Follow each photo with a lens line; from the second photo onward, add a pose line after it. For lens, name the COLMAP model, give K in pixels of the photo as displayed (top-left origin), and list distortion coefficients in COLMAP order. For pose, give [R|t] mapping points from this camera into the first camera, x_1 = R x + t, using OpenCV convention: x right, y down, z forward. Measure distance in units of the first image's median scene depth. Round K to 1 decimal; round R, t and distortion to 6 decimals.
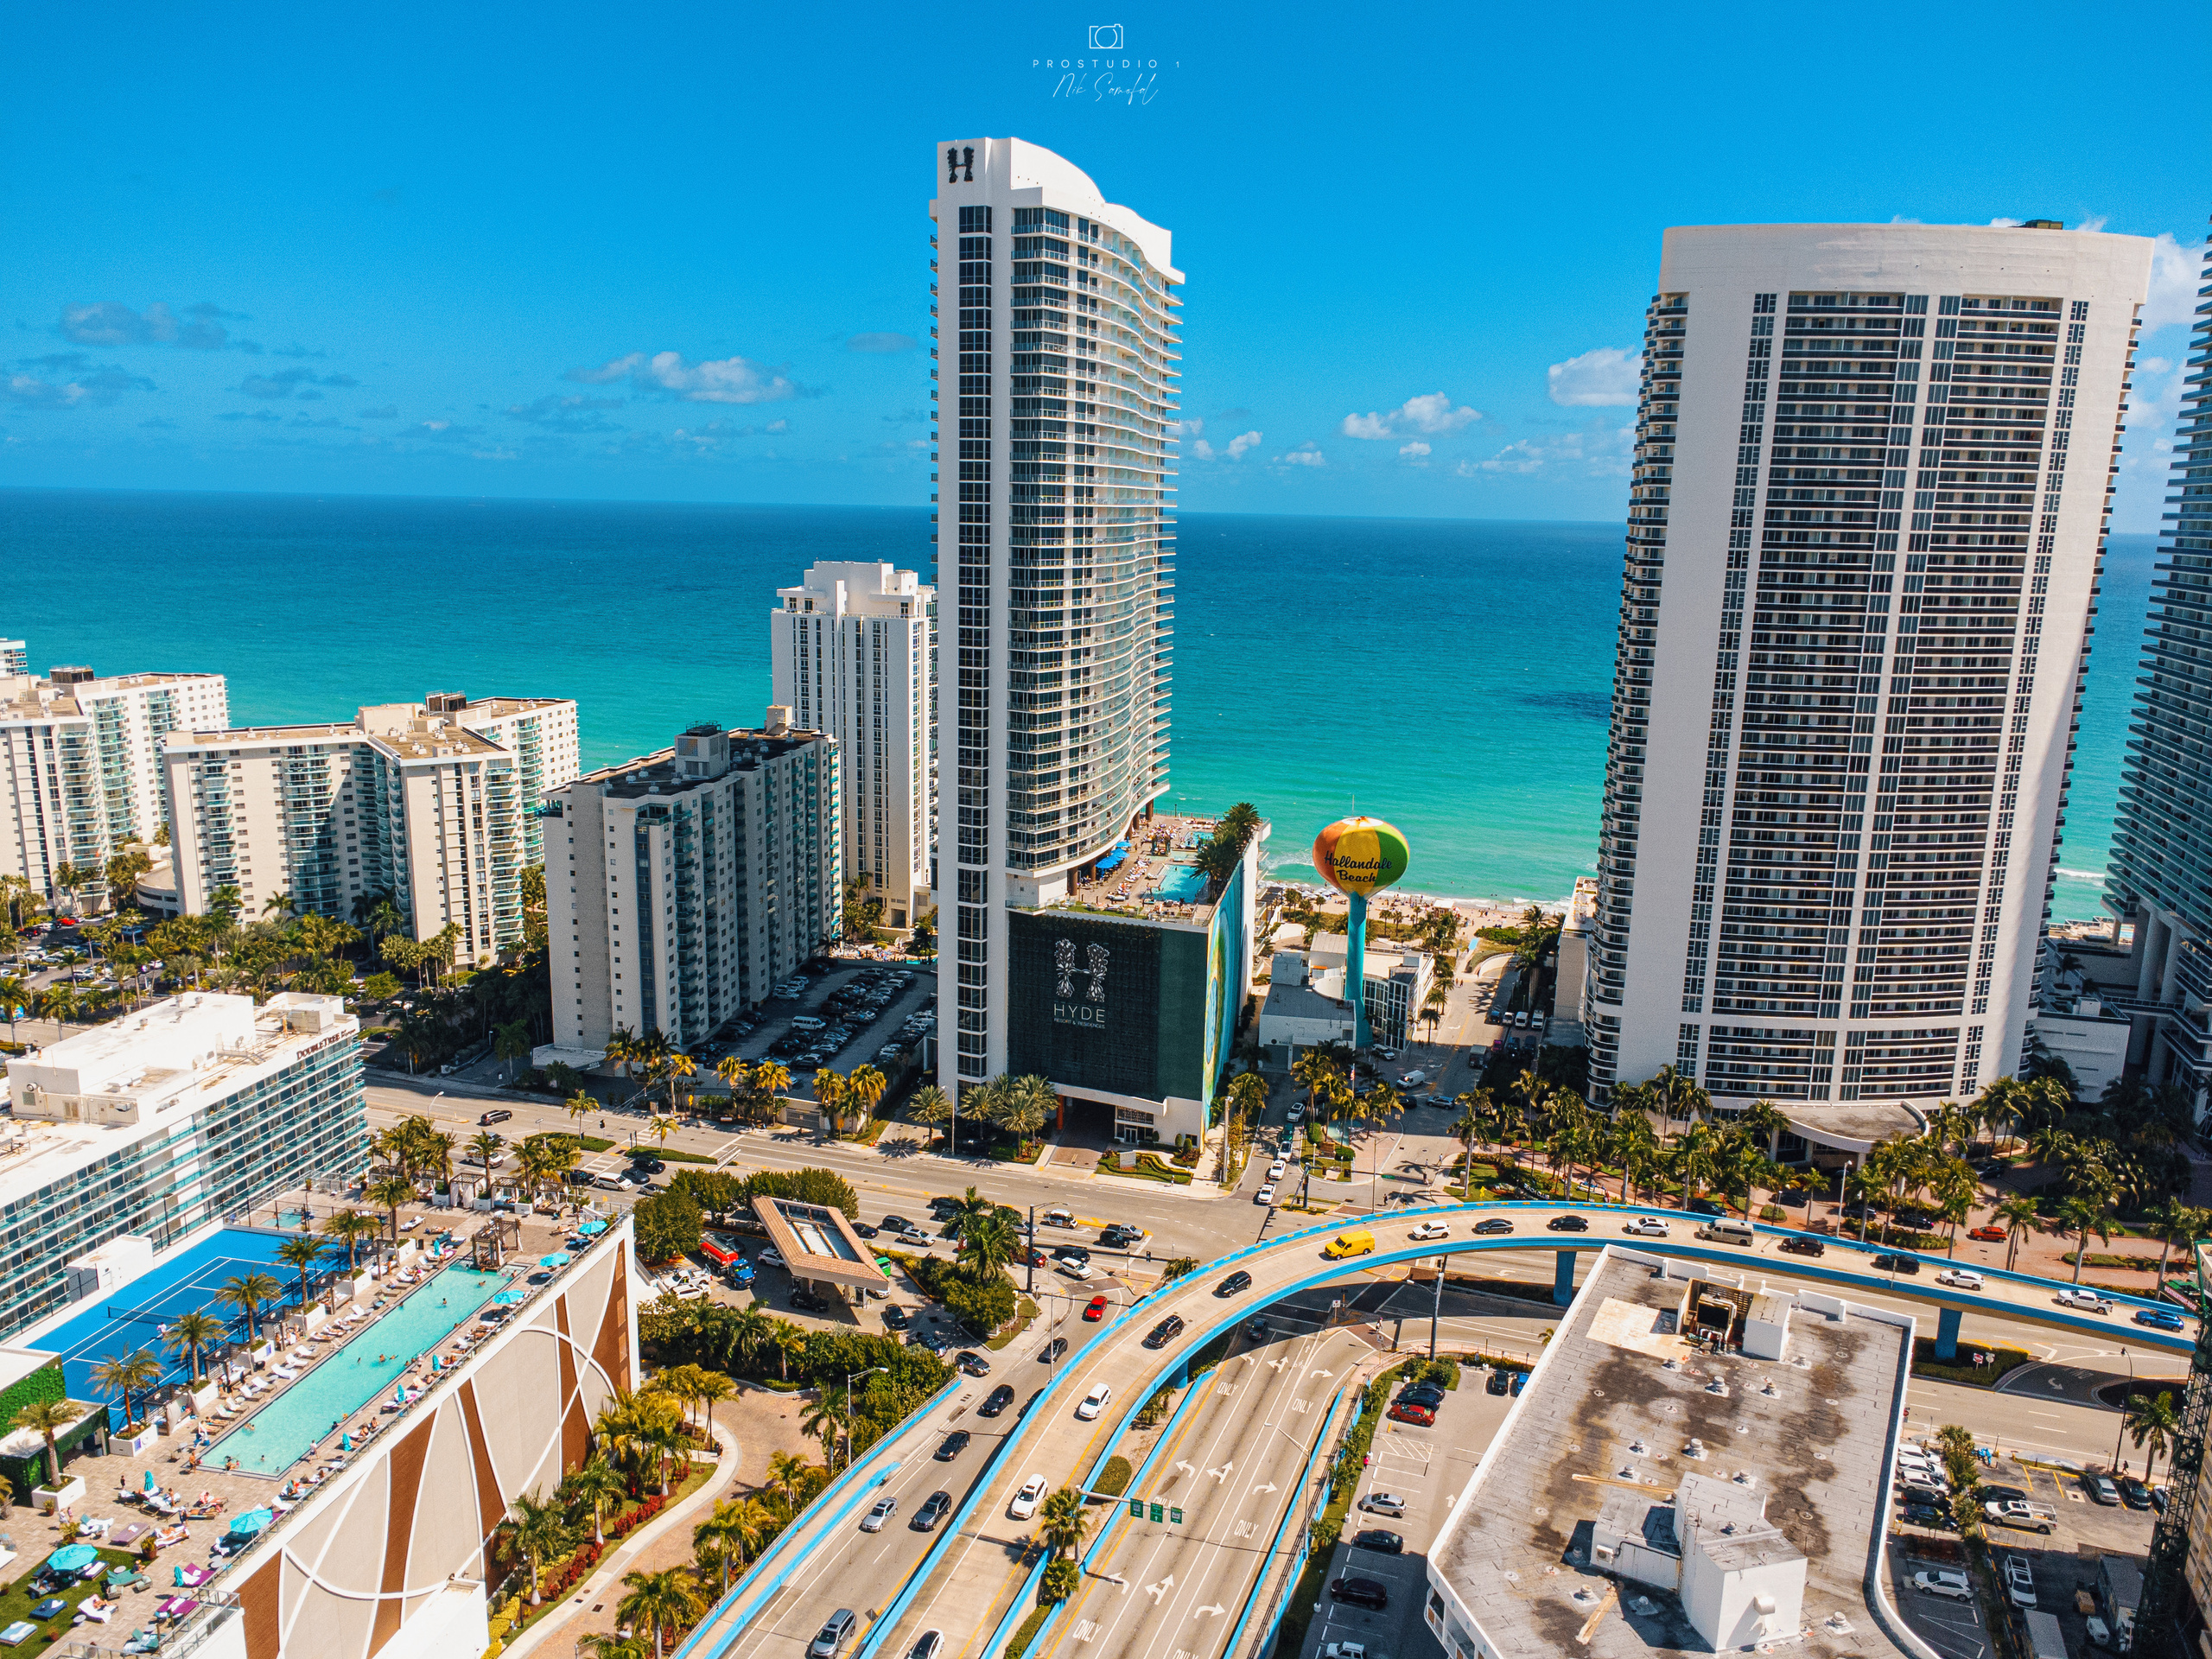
lens RADIAL K [[1596.4, 0, 1109.2], [0, 1596.4, 828.8], [0, 0, 1]] dist [0.010120, 0.003483]
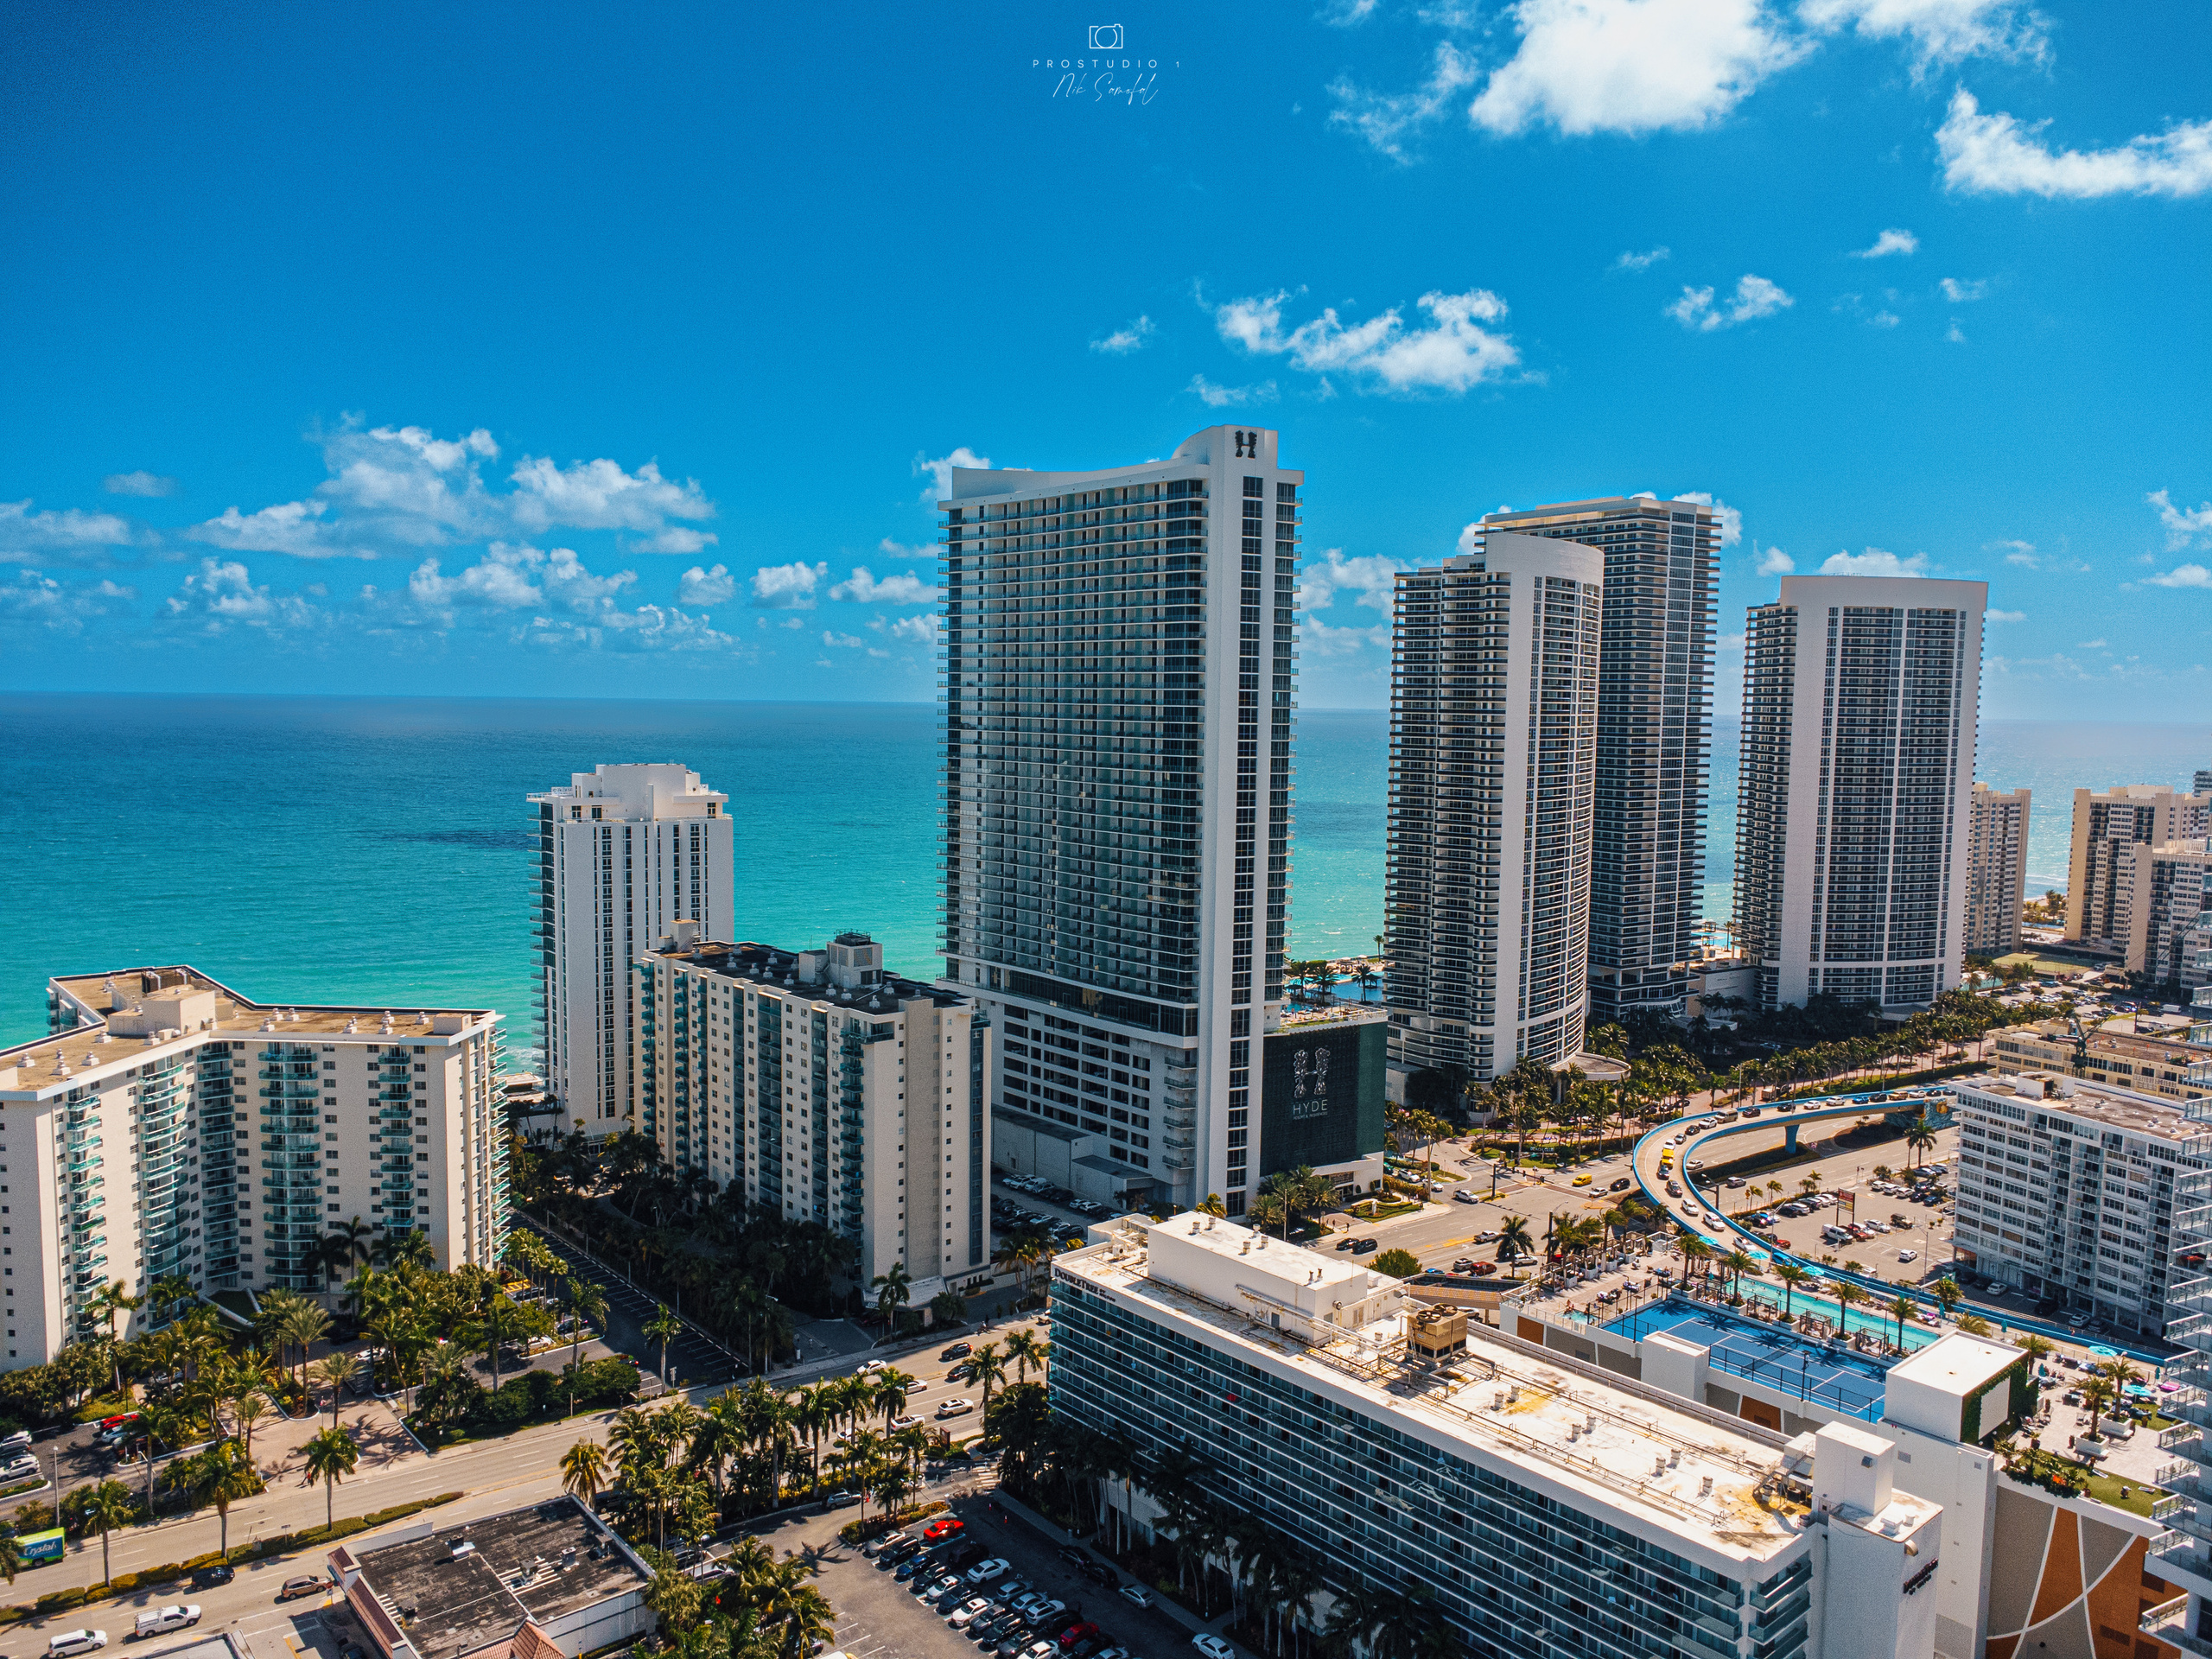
lens RADIAL K [[1603.1, 0, 1106.0], [0, 1603.1, 829.5], [0, 0, 1]] dist [0.006300, 0.011215]
pose [[0.618313, -0.080049, 0.781845, -1.090460], [0.158104, 0.987132, -0.023968, -0.095233], [-0.769865, 0.138433, 0.623012, 0.315039]]
